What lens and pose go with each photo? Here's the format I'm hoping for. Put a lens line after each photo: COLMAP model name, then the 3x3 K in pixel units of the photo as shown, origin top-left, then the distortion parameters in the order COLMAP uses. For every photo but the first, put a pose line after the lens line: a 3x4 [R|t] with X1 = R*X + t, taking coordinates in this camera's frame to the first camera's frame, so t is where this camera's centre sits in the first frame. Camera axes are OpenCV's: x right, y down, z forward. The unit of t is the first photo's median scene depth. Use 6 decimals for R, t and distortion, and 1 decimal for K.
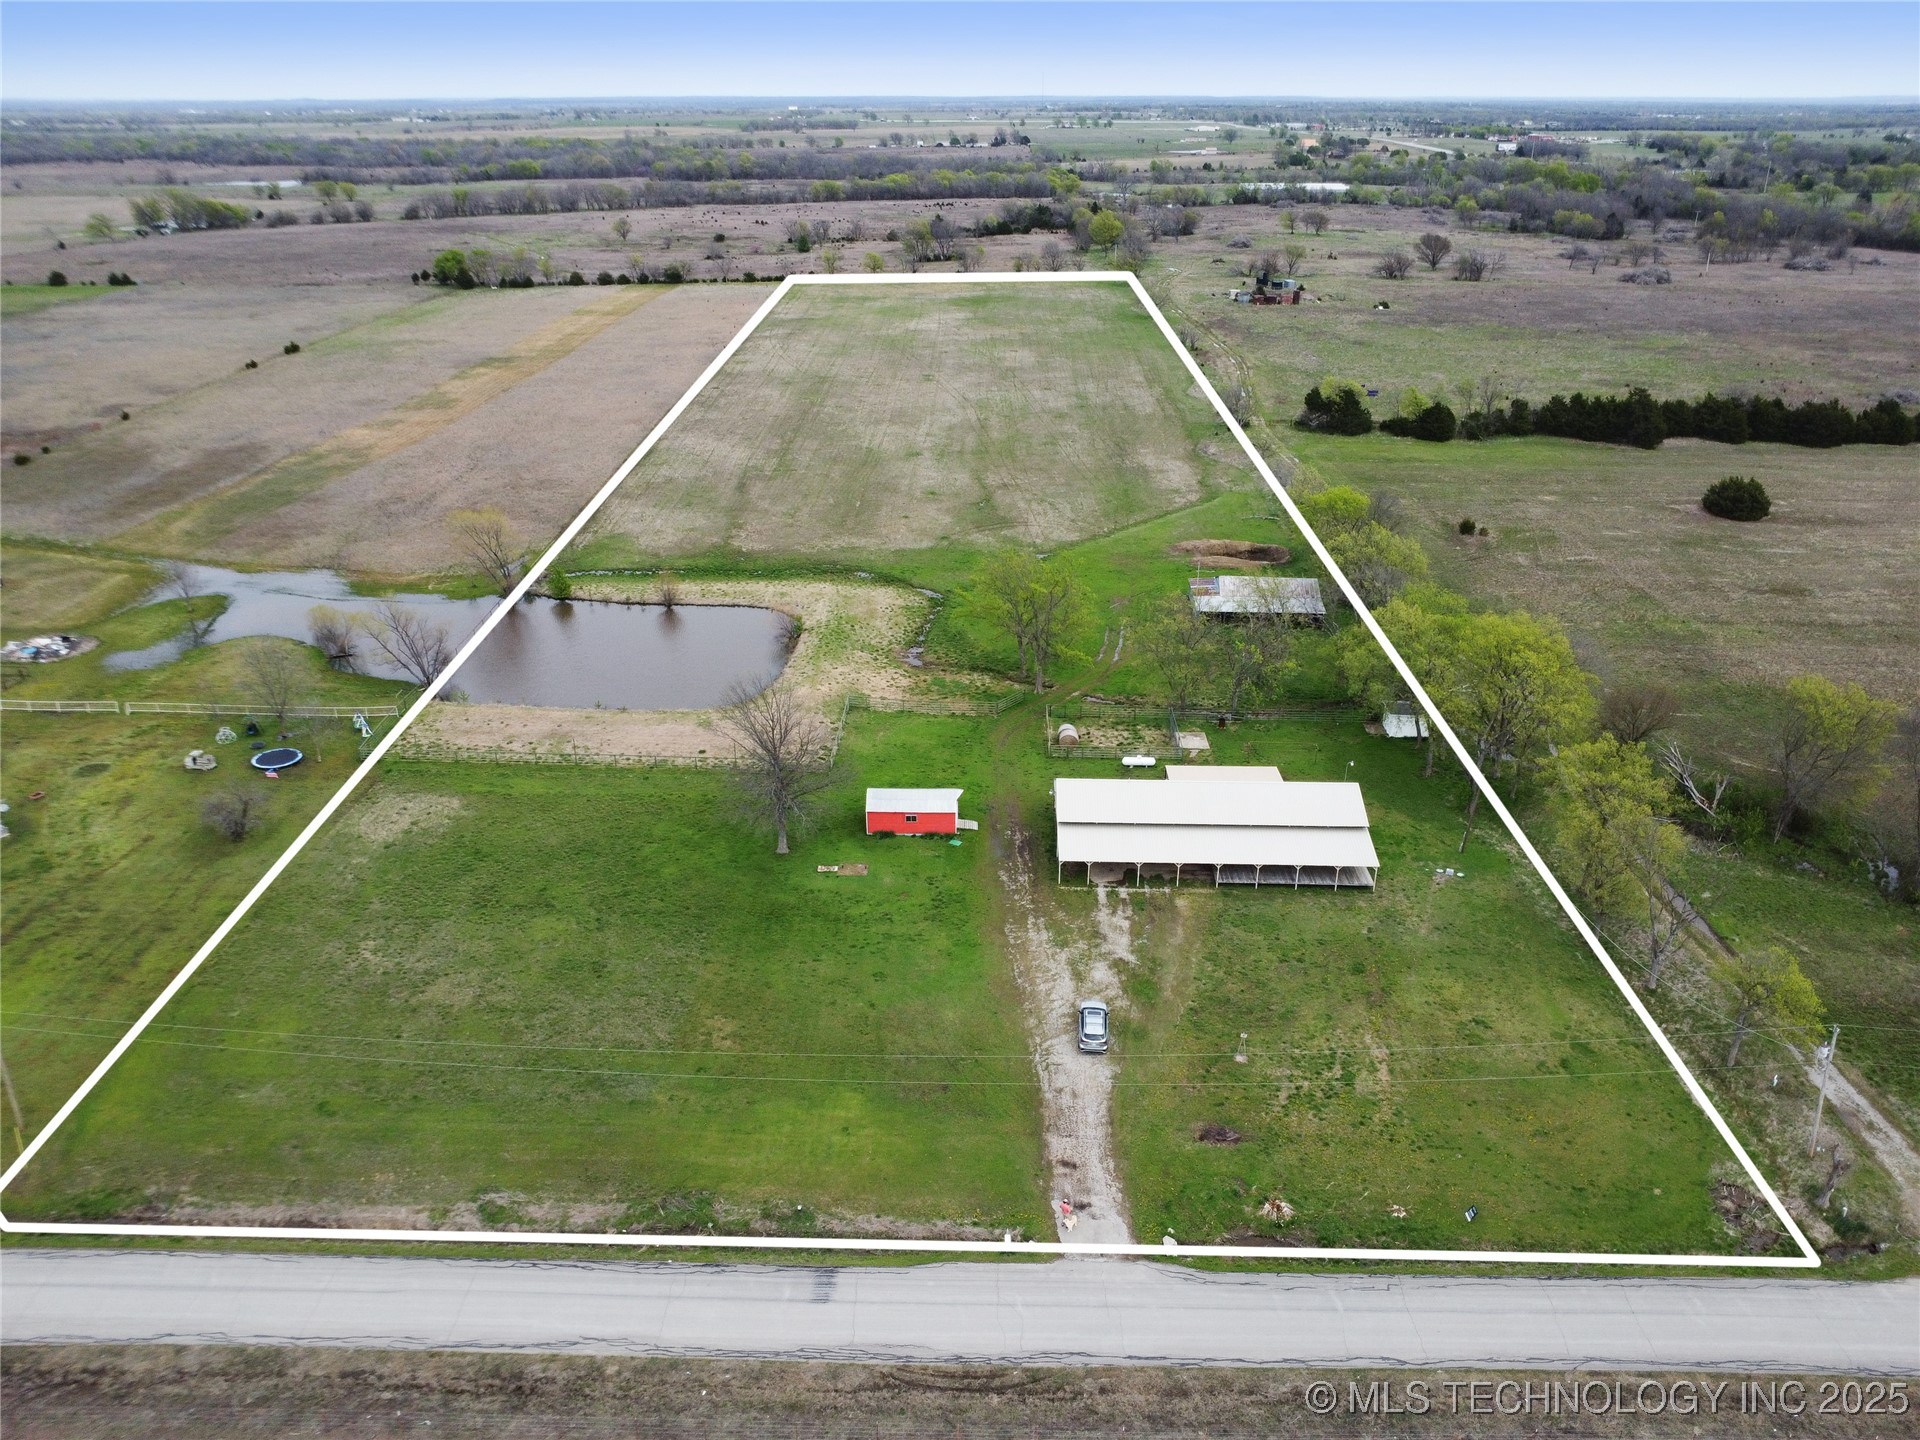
lens RADIAL K [[1451.7, 0, 959.0], [0, 1451.7, 724.5], [0, 0, 1]] dist [0.012739, -0.009034]
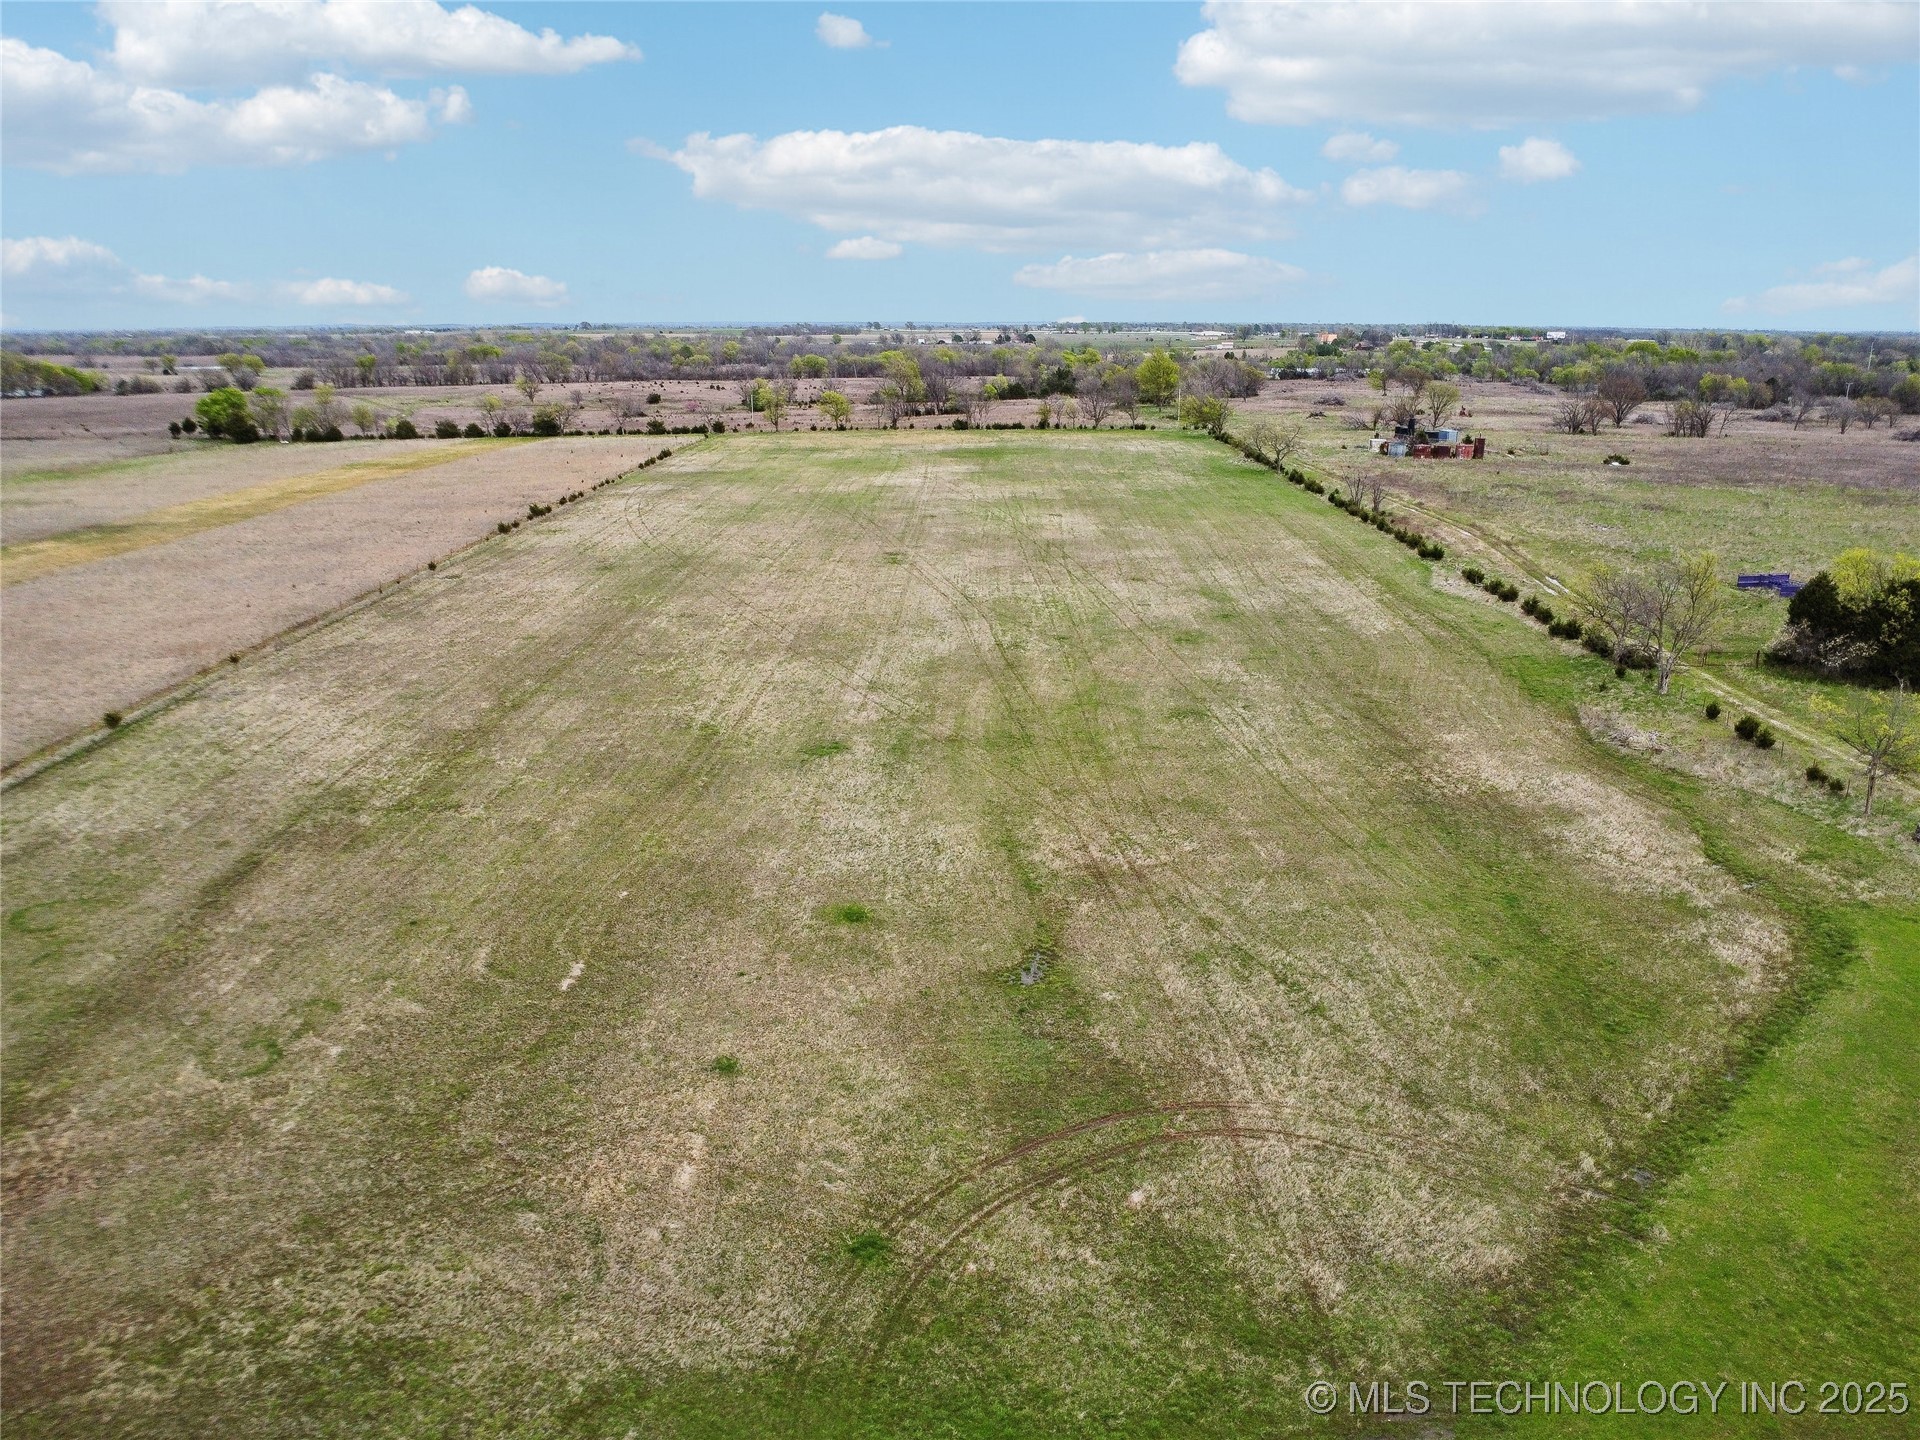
lens RADIAL K [[1451.7, 0, 960.6], [0, 1451.7, 715.0], [0, 0, 1]] dist [0.012739, -0.009034]
pose [[0.999998, 0.001802, -0.000750, 0.002320], [-0.001890, 0.989886, -0.141849, -0.110836], [0.000487, 0.141850, 0.989888, 0.497007]]
